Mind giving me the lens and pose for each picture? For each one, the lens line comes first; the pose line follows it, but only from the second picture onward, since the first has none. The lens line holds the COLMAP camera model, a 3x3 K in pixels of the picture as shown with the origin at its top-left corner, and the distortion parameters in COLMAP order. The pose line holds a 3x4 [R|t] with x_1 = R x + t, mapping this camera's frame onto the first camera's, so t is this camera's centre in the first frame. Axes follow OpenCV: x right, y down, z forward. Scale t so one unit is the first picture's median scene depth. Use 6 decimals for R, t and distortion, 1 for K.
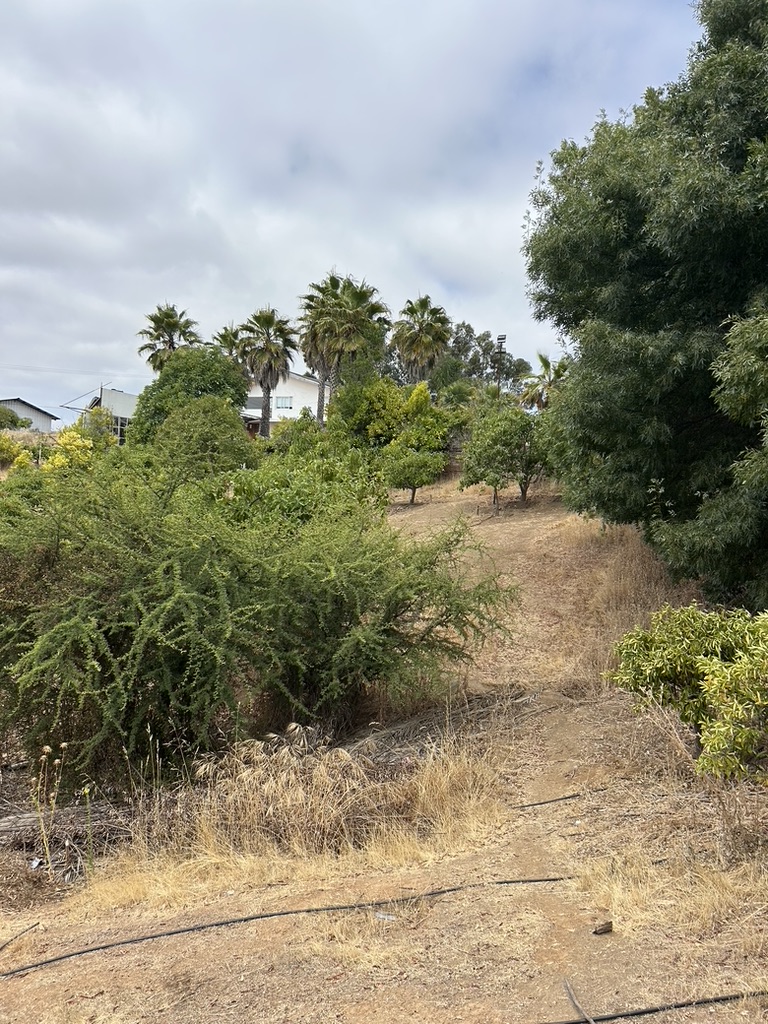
lens RADIAL K [[784.9, 0, 379.0], [0, 784.9, 535.8], [0, 0, 1]] dist [0.048543, -0.062132]
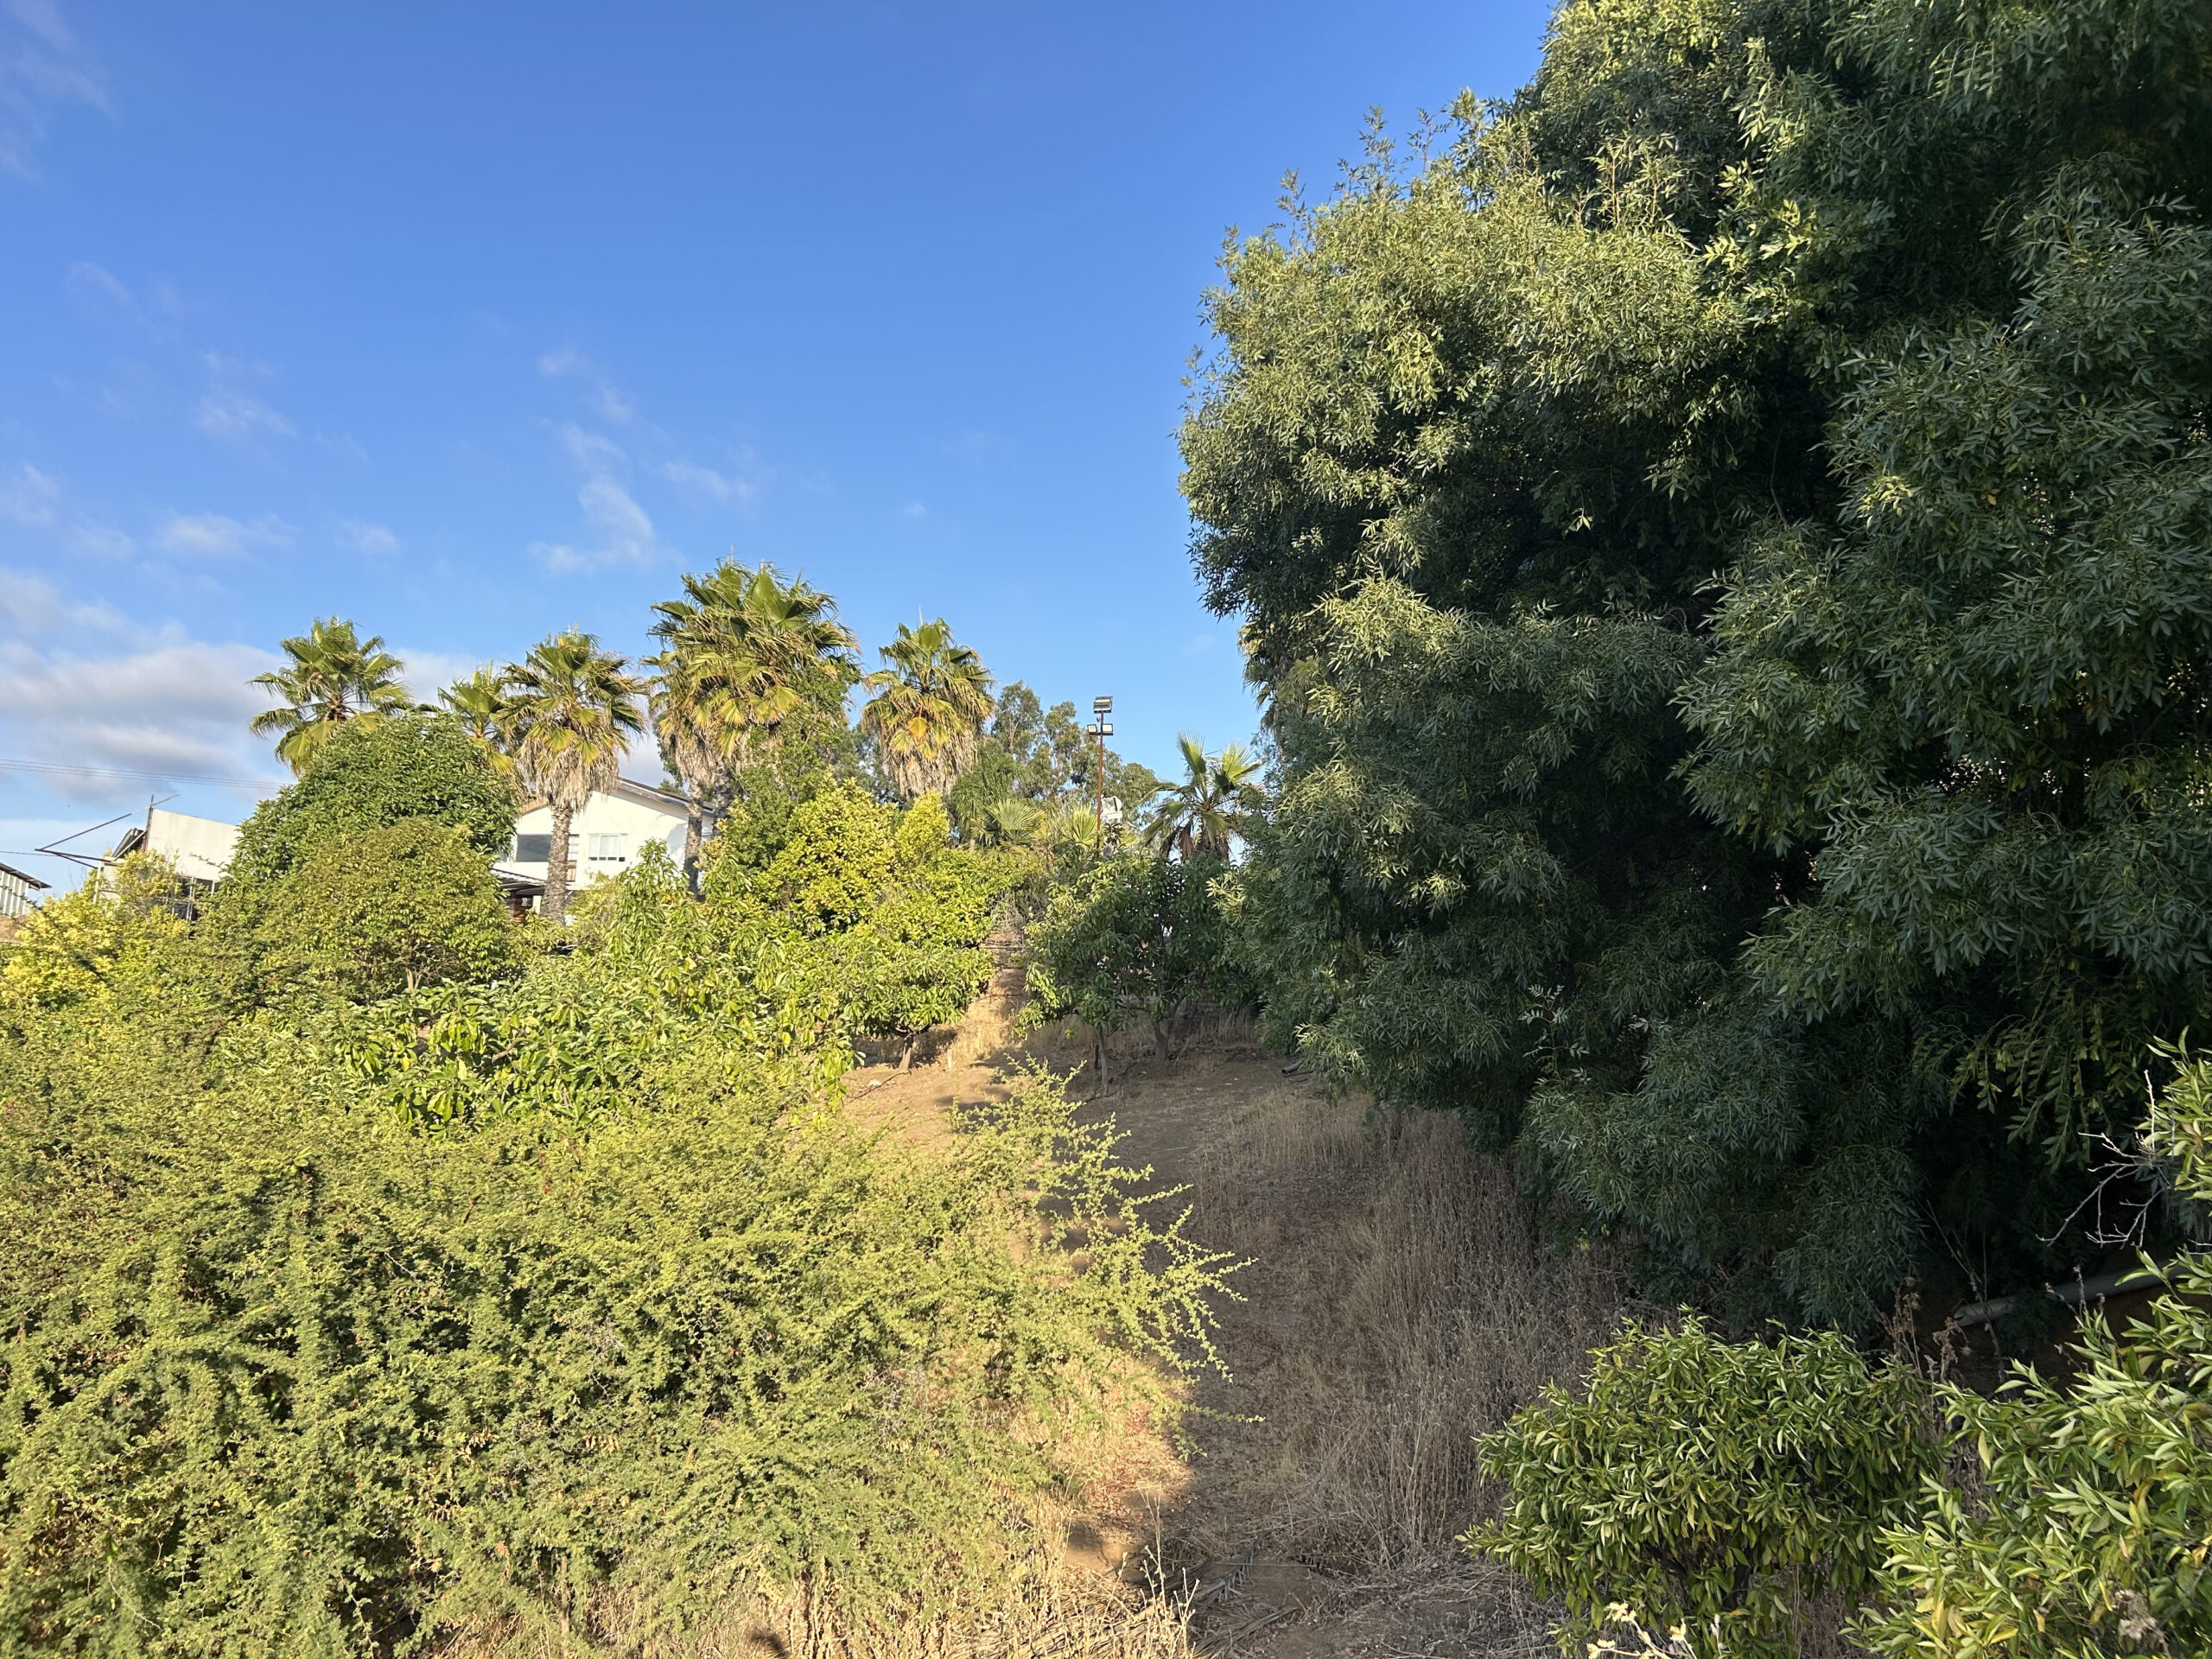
lens RADIAL K [[1695.5, 0, 1137.1], [0, 1695.5, 839.2], [0, 0, 1]] dist [0.048543, -0.062132]
pose [[0.983962, 0.013774, 0.177847, 0.002244], [0.018558, 0.983700, -0.178859, 0.002386], [-0.177412, 0.179290, 0.967667, 0.140804]]
